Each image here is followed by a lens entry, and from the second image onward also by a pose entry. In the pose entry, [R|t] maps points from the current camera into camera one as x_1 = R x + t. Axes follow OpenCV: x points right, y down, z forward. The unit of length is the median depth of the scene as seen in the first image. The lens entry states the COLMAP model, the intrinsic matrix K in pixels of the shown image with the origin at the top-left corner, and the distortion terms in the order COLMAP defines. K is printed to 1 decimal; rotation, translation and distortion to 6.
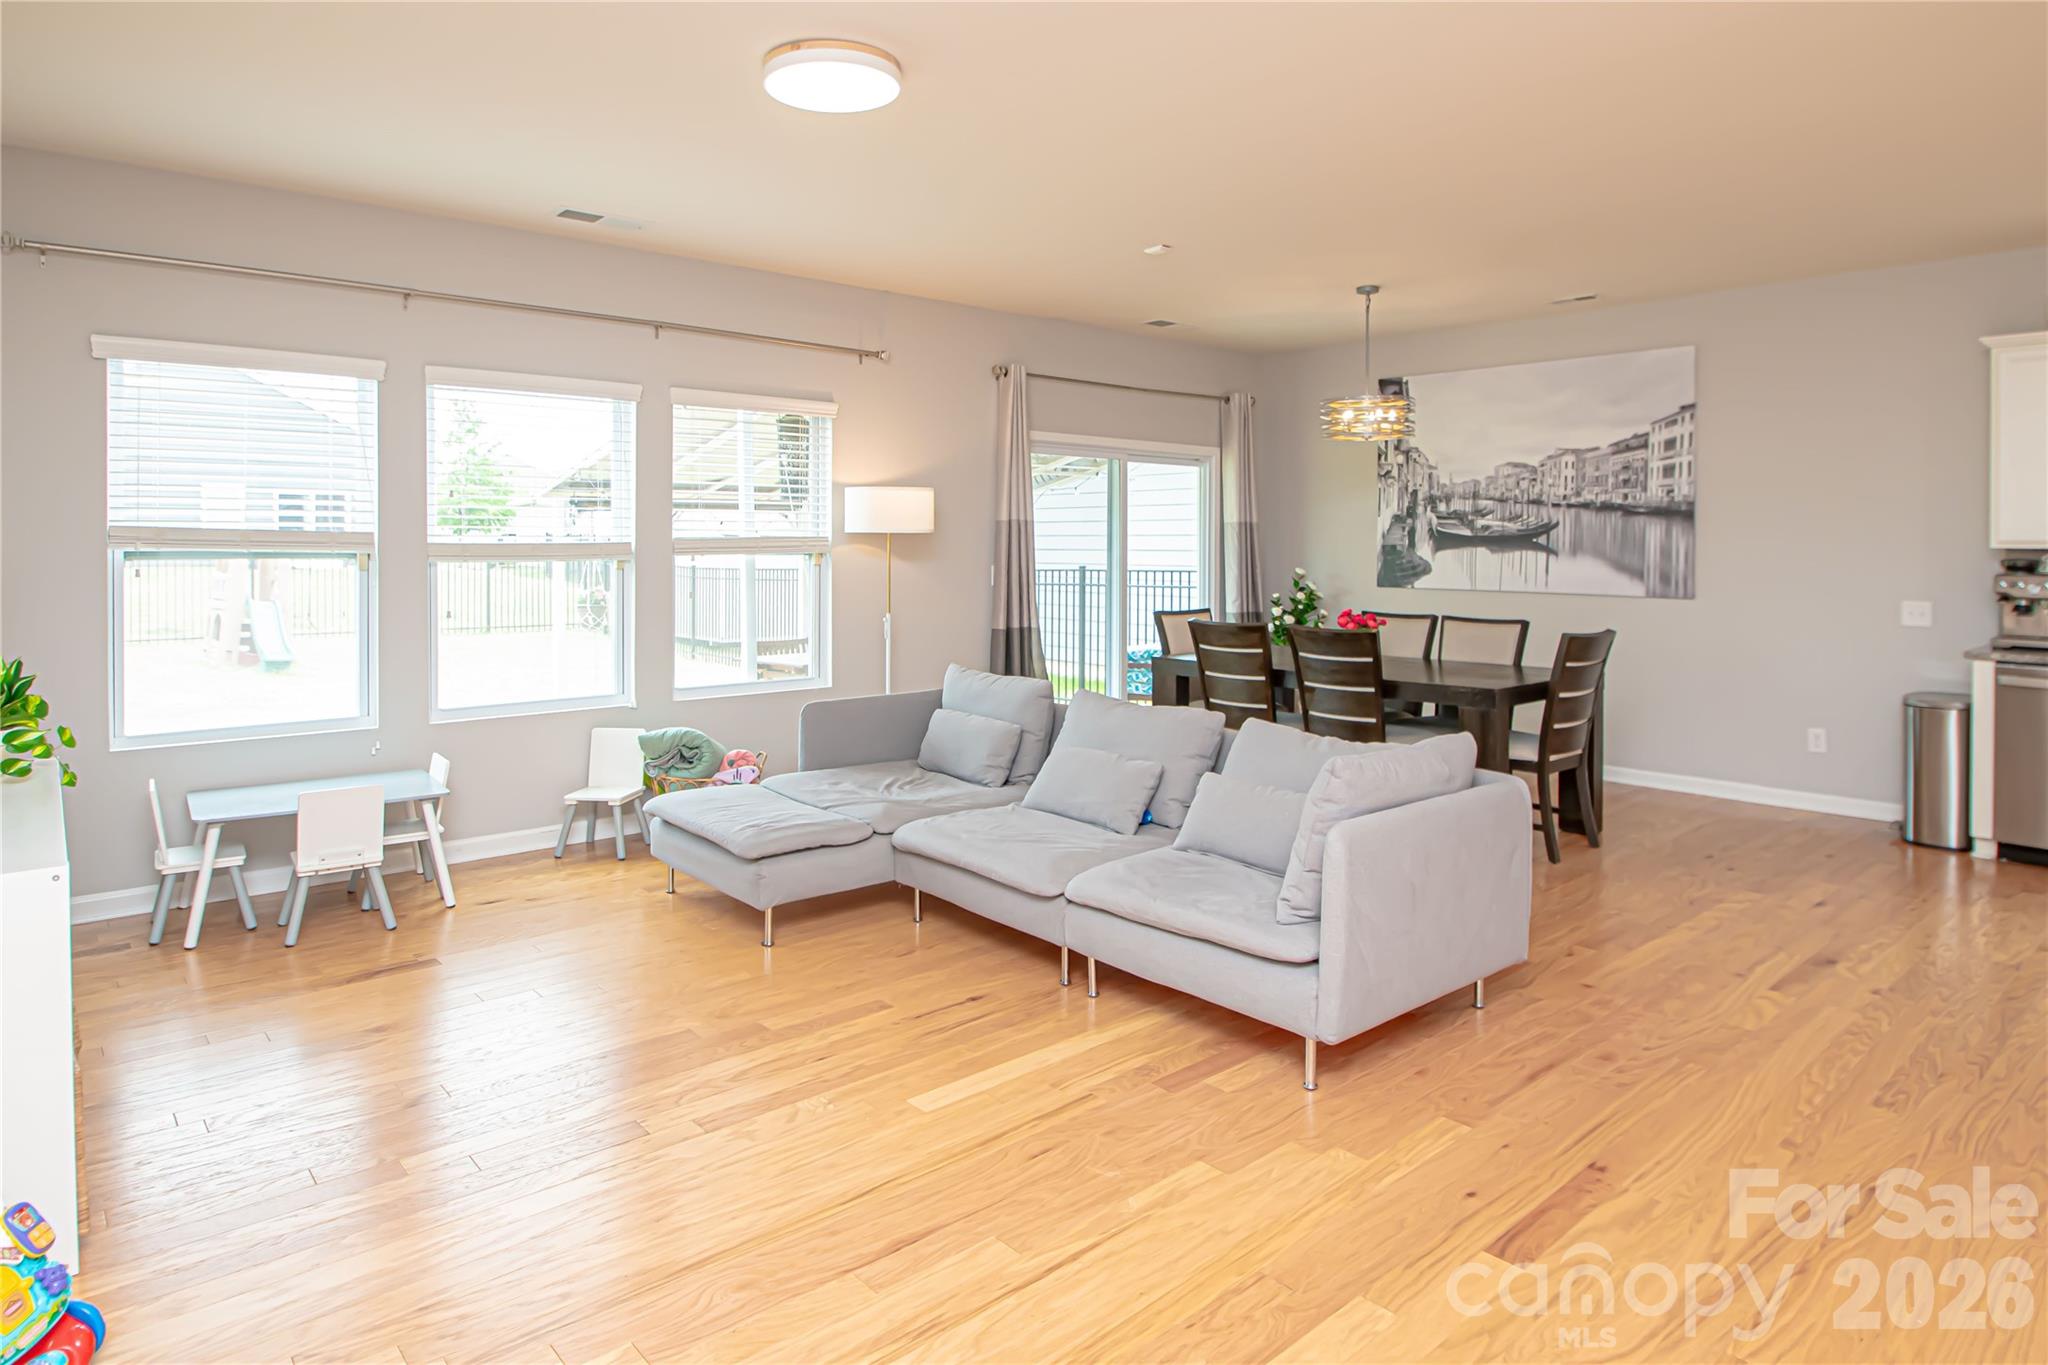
lens RADIAL K [[1175.6, 0, 1034.4], [0, 1175.6, 559.7], [0, 0, 1]] dist [-0.020630, 0.000992]
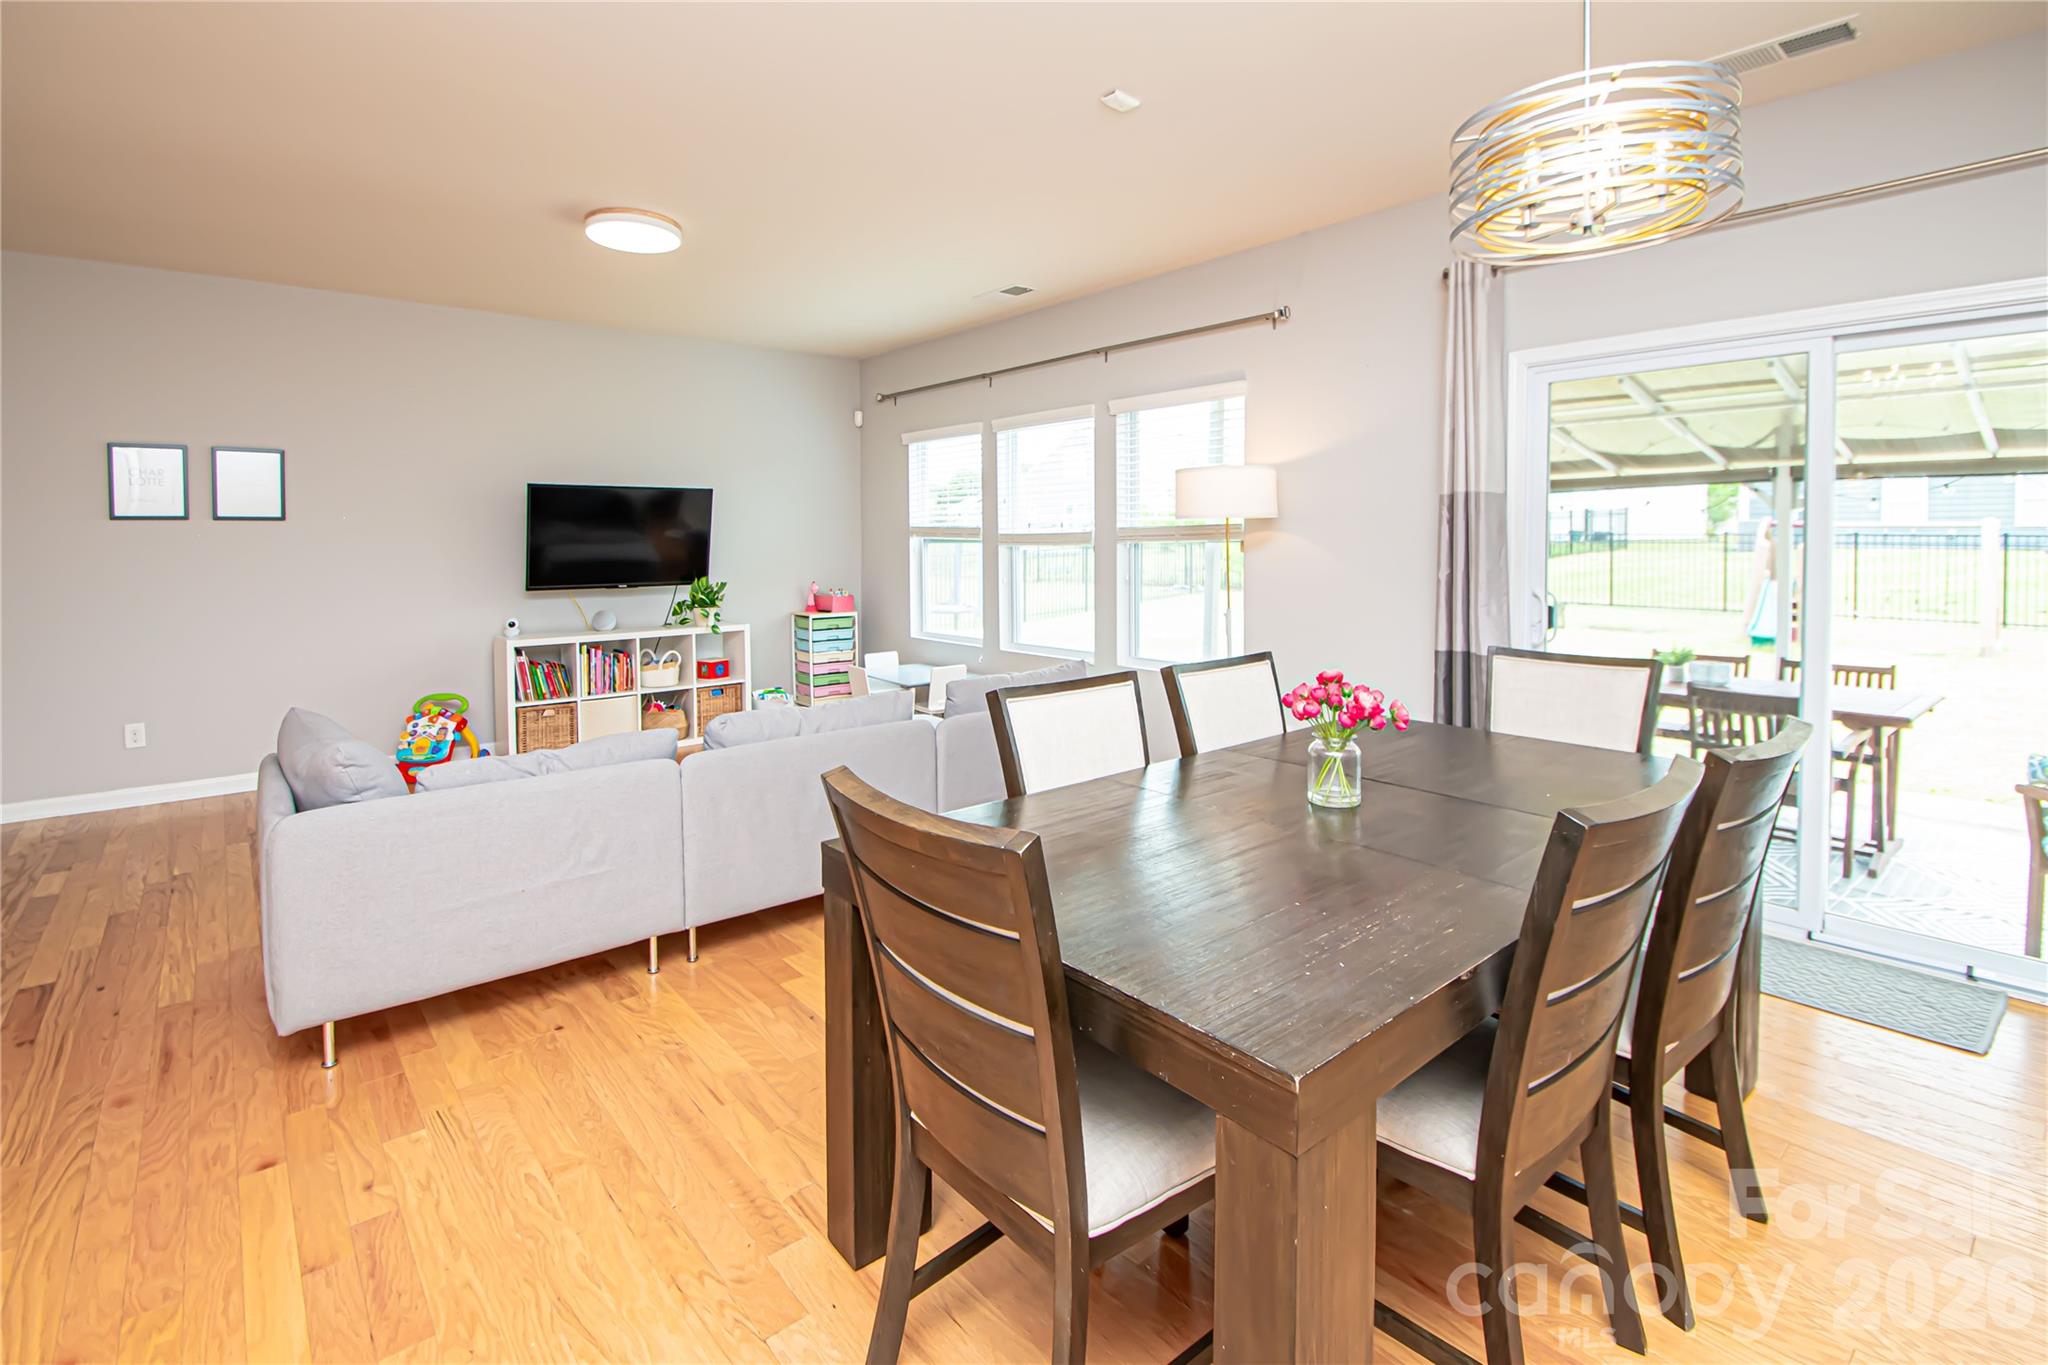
lens RADIAL K [[960.6, 0, 1074.0], [0, 960.6, 578.9], [0, 0, 1]] dist [-0.000312, -0.001332]
pose [[0.001761, 0.041616, -0.999132, 0.565070], [-0.005818, 0.999117, 0.041606, -0.005649], [0.999982, 0.005740, 0.002001, 0.806844]]
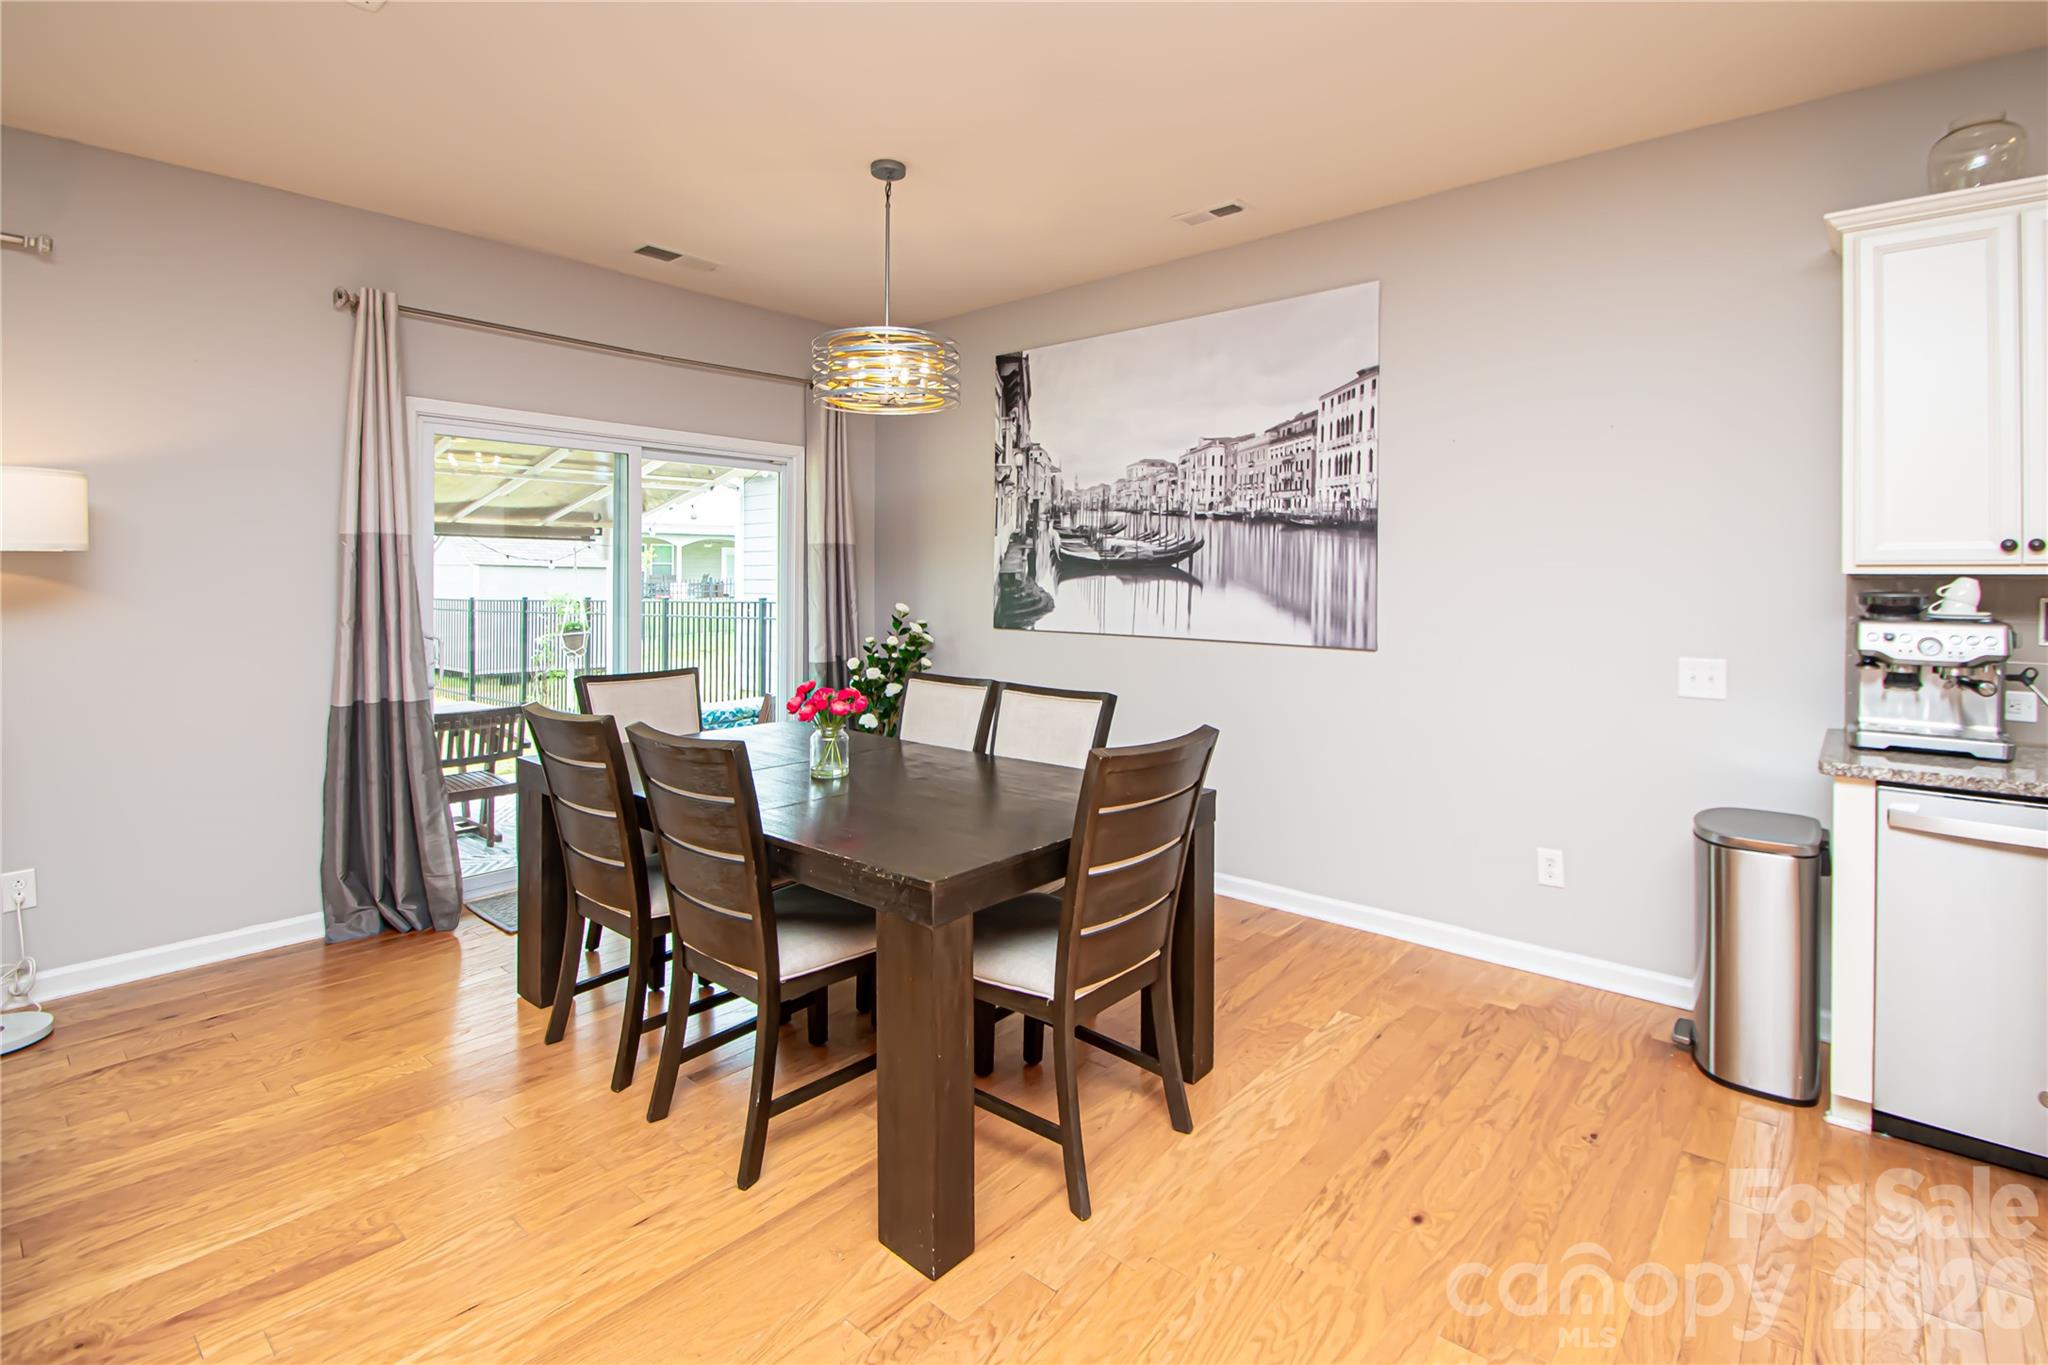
lens RADIAL K [[960.6, 0, 1029.9], [0, 960.6, 592.5], [0, 0, 1]] dist [-0.000312, -0.001332]
pose [[0.992306, -0.004435, 0.123728, 0.286752], [0.003786, 0.999978, 0.005484, -0.003960], [-0.123750, -0.004973, 0.992301, 0.455555]]
